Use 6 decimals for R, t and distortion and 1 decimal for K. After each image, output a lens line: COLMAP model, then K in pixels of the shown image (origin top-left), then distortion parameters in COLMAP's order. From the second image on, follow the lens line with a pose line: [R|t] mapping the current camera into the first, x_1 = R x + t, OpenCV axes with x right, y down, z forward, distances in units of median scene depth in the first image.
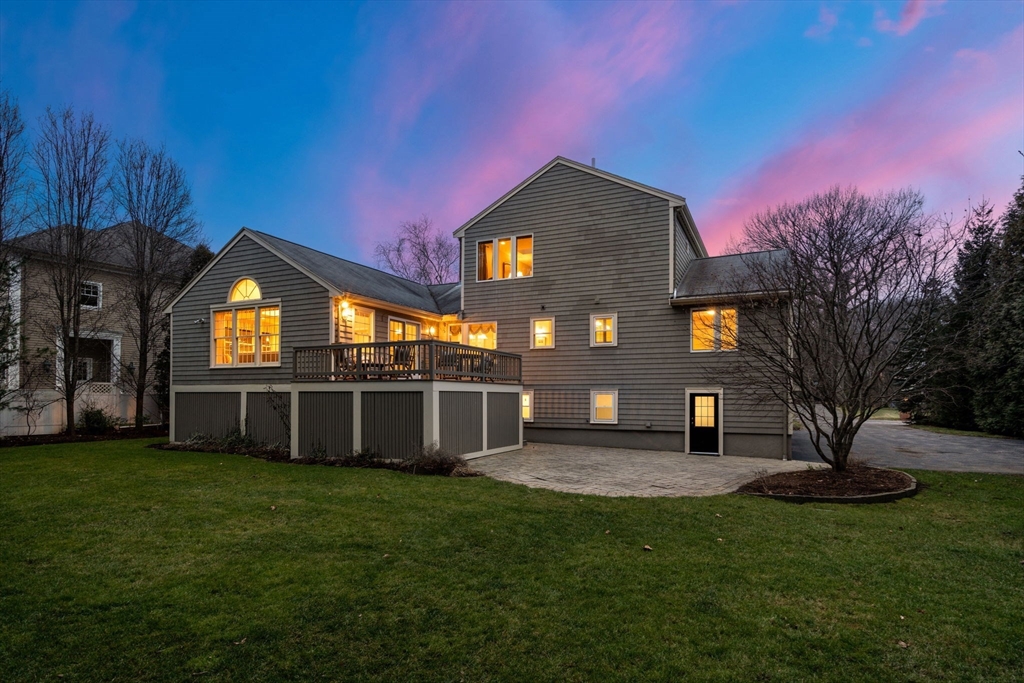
lens RADIAL K [[549.0, 0, 512.6], [0, 549.0, 396.0], [0, 0, 1]] dist [0.004464, 0.000566]
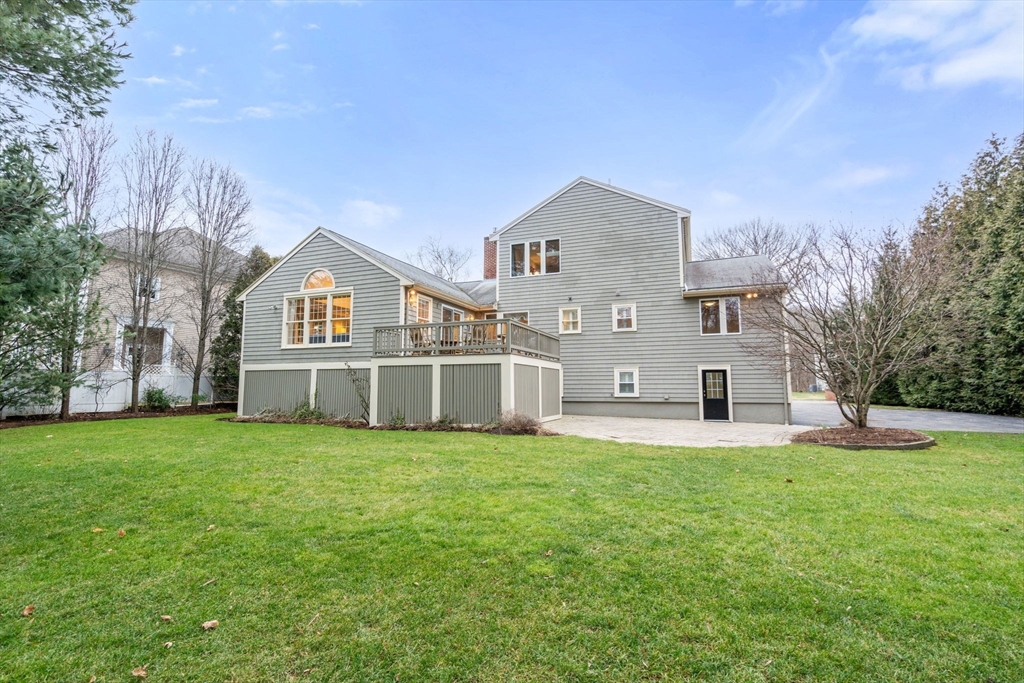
lens RADIAL K [[470.1, 0, 512.0], [0, 470.1, 341.5], [0, 0, 1]] dist [-0.003393, 0.000623]
pose [[0.997596, 0.003688, 0.069202, -0.151837], [0.003048, 0.995281, -0.096986, 0.030366], [-0.069233, 0.096964, 0.992877, 0.014644]]
